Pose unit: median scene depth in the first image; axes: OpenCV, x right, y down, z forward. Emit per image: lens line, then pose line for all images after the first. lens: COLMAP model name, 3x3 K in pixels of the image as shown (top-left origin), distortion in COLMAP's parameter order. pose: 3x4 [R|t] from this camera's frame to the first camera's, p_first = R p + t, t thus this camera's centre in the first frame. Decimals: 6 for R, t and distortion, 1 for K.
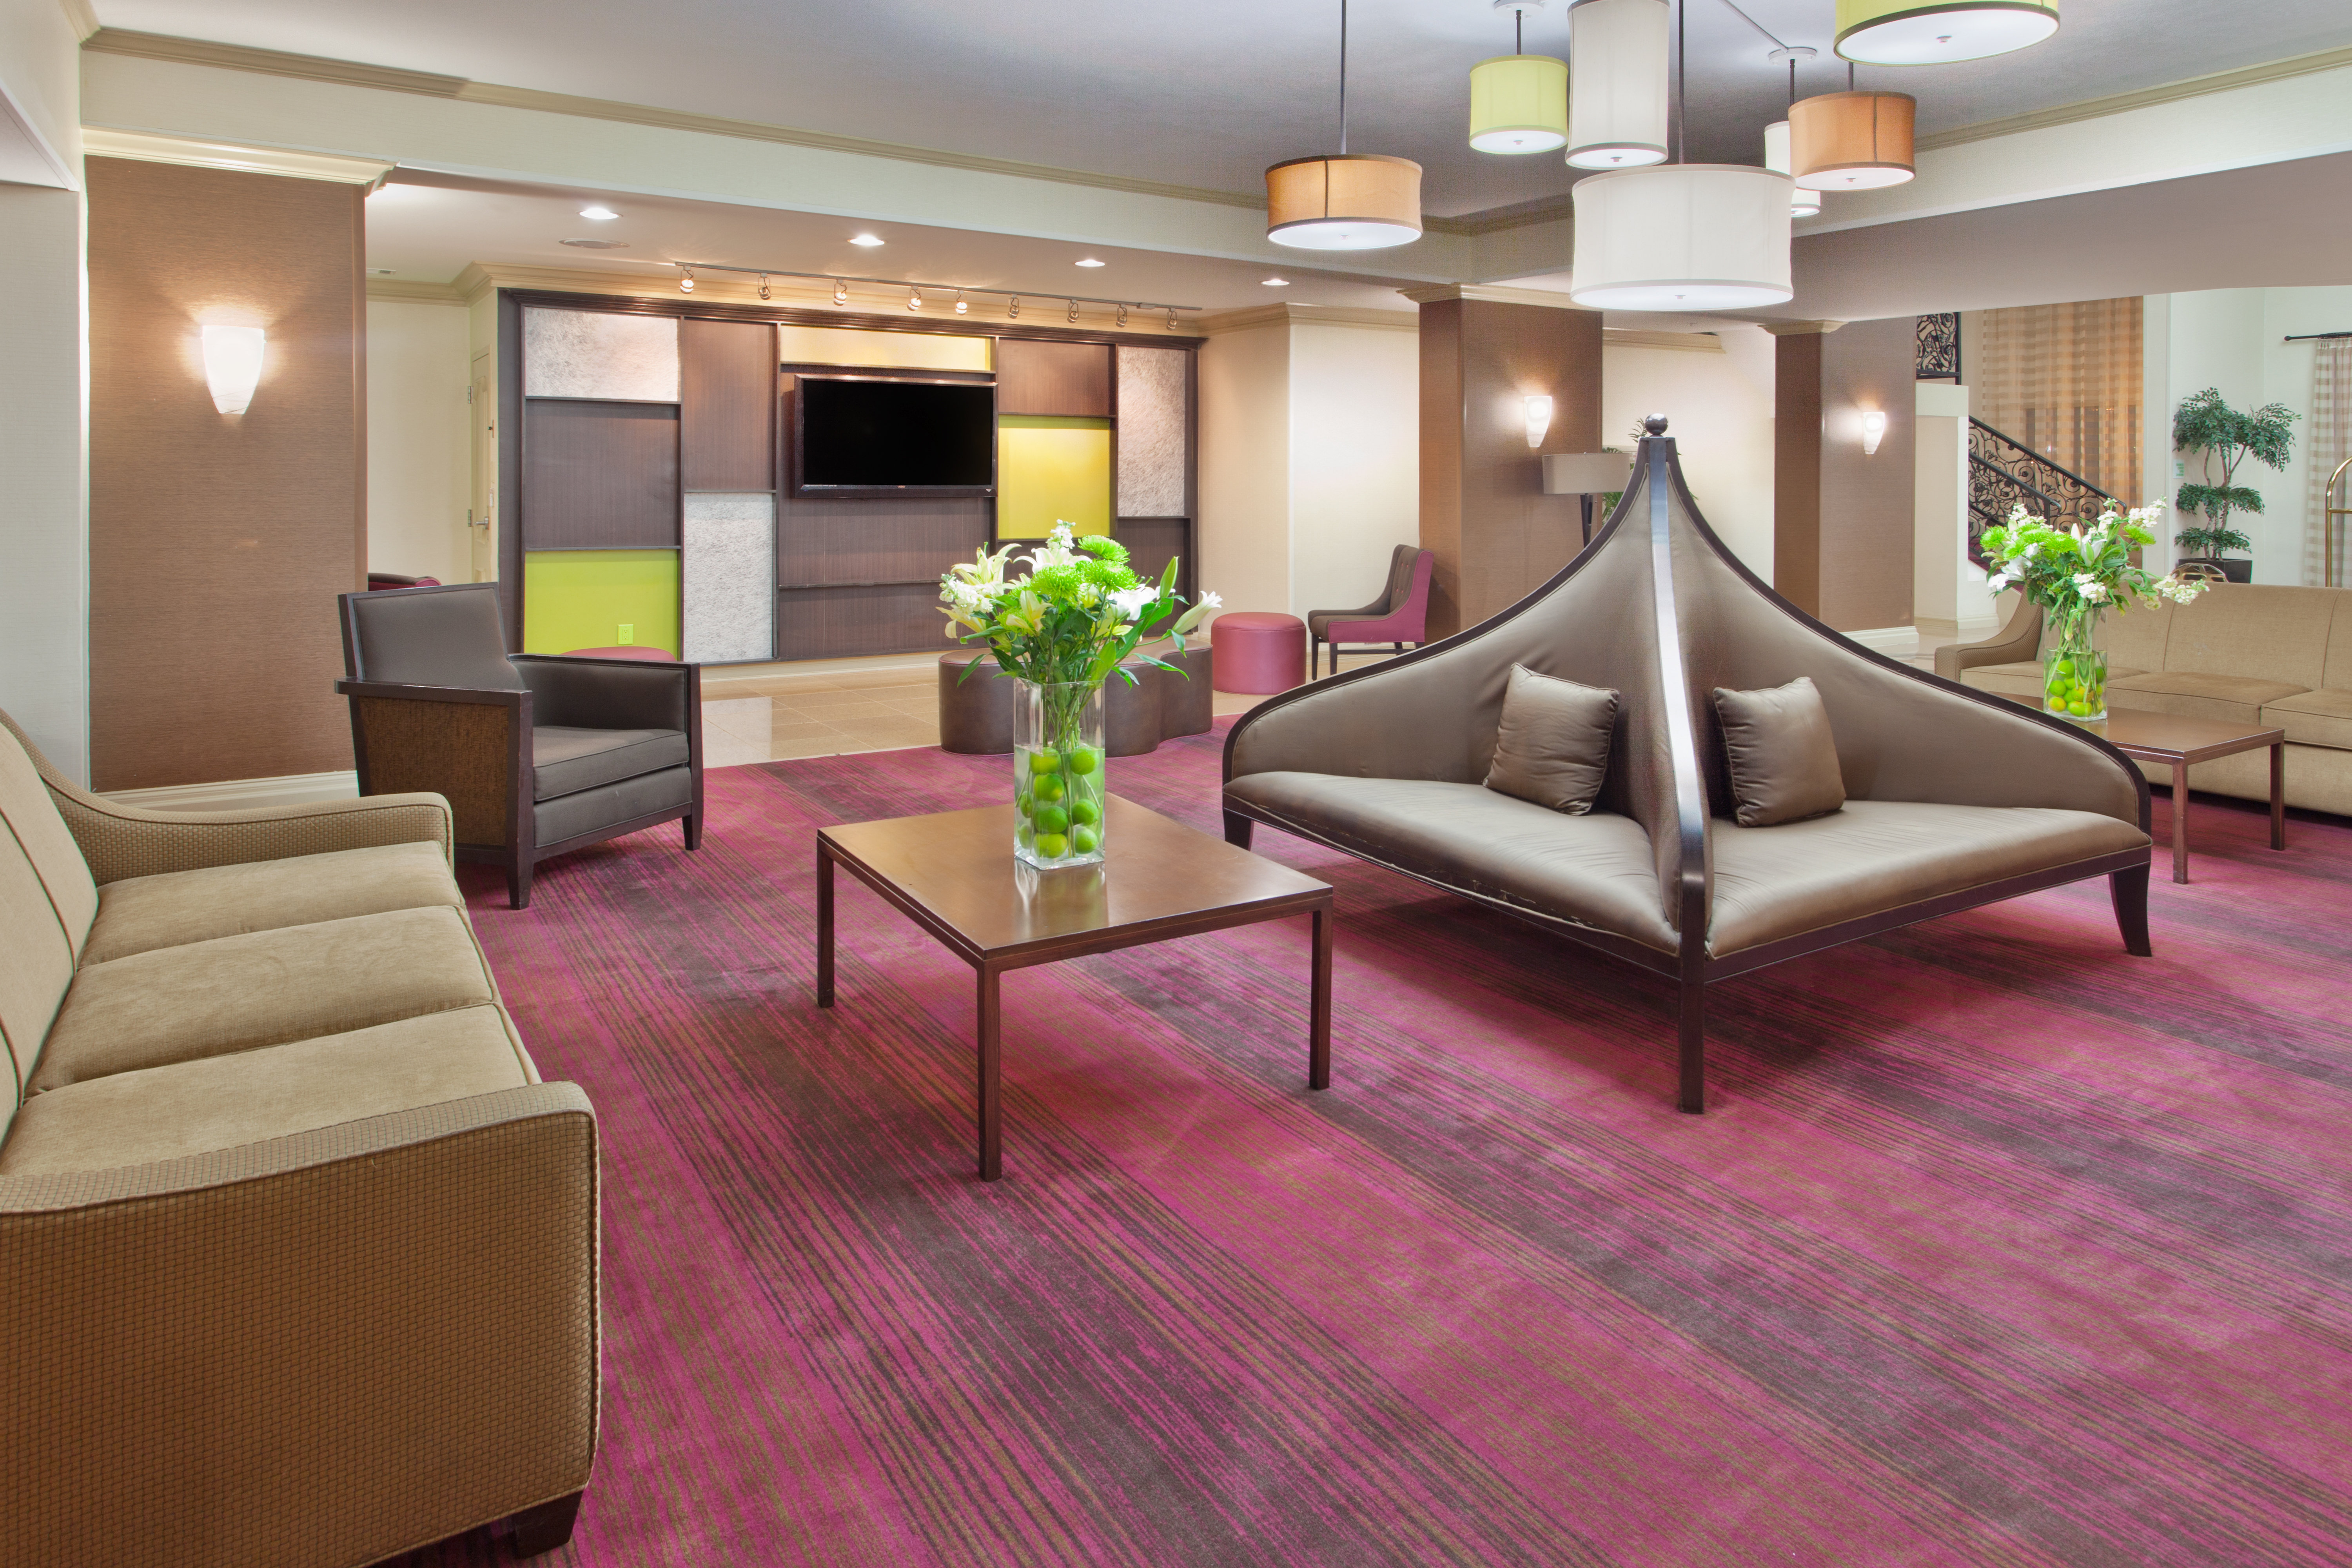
lens RADIAL K [[1385.3, 0, 1172.3], [0, 1385.3, 783.7], [0, 0, 1]] dist [0.001133, 0.000308]
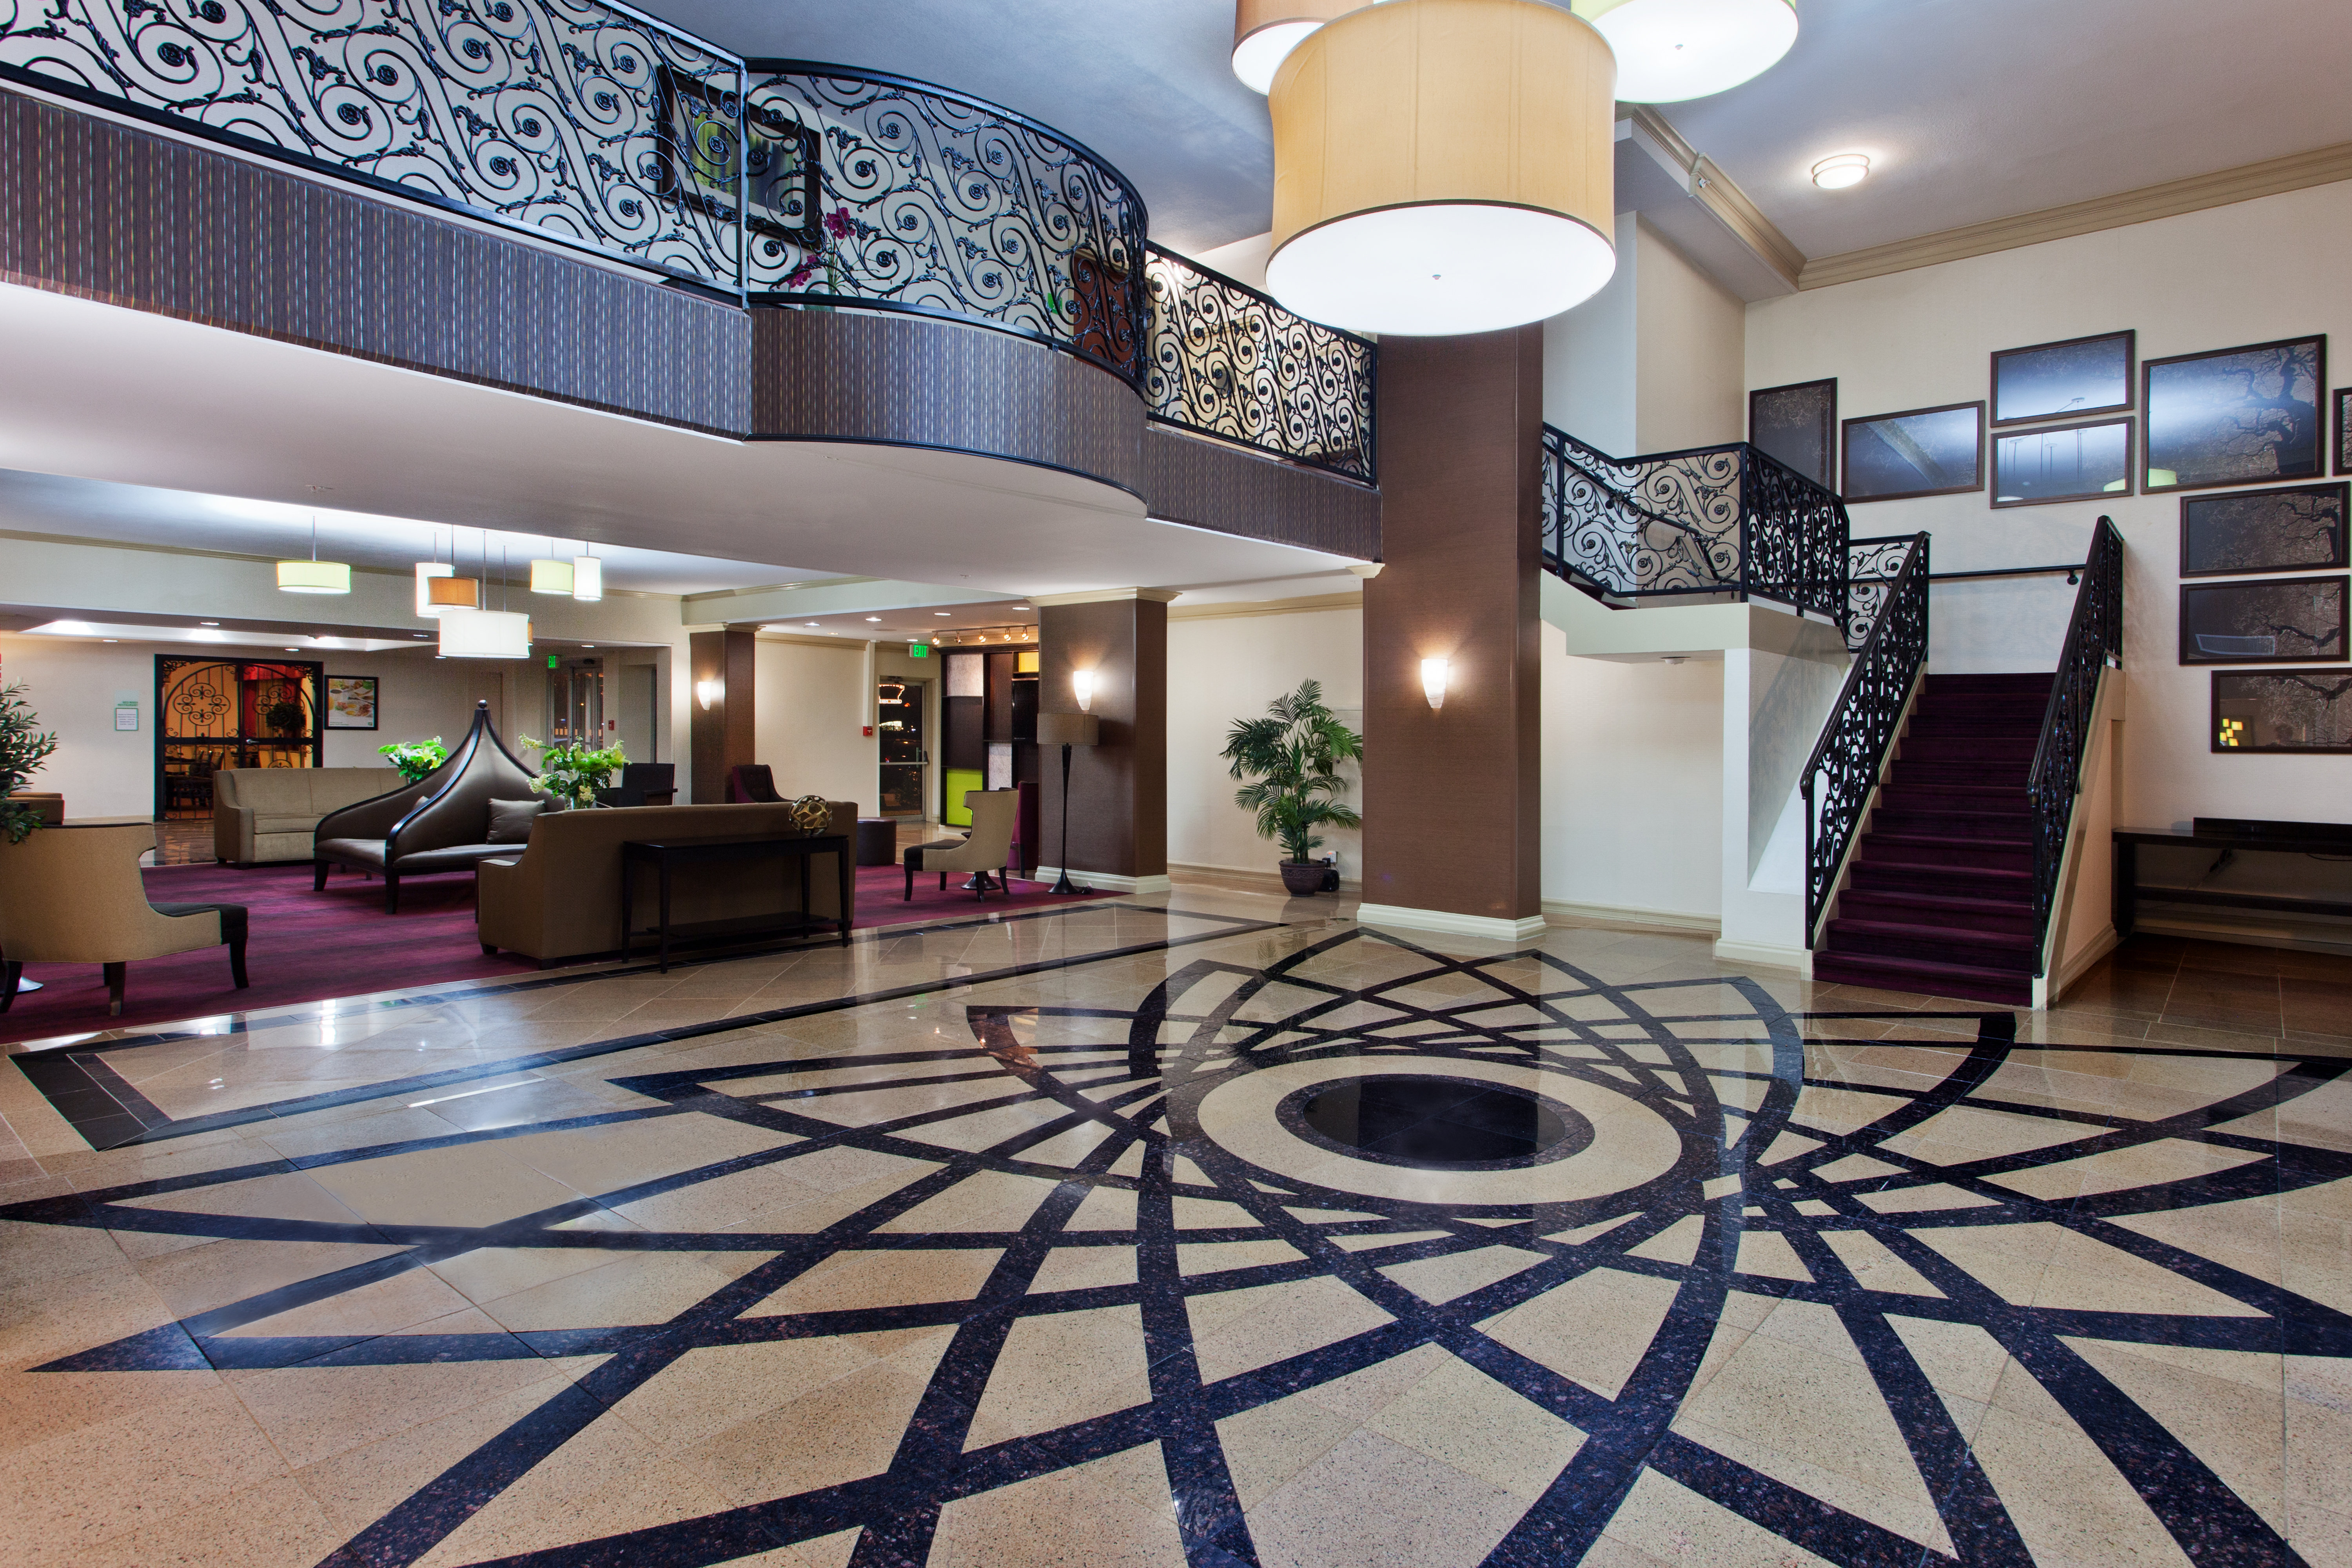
lens RADIAL K [[1287.8, 0, 1172.3], [0, 1287.8, 772.8], [0, 0, 1]] dist [0.002502, 0.000485]
pose [[0.286494, 0.018062, -0.957912, 1.439127], [-0.219455, 0.974477, -0.047260, -0.148417], [0.932610, 0.223758, 0.283146, 0.771441]]
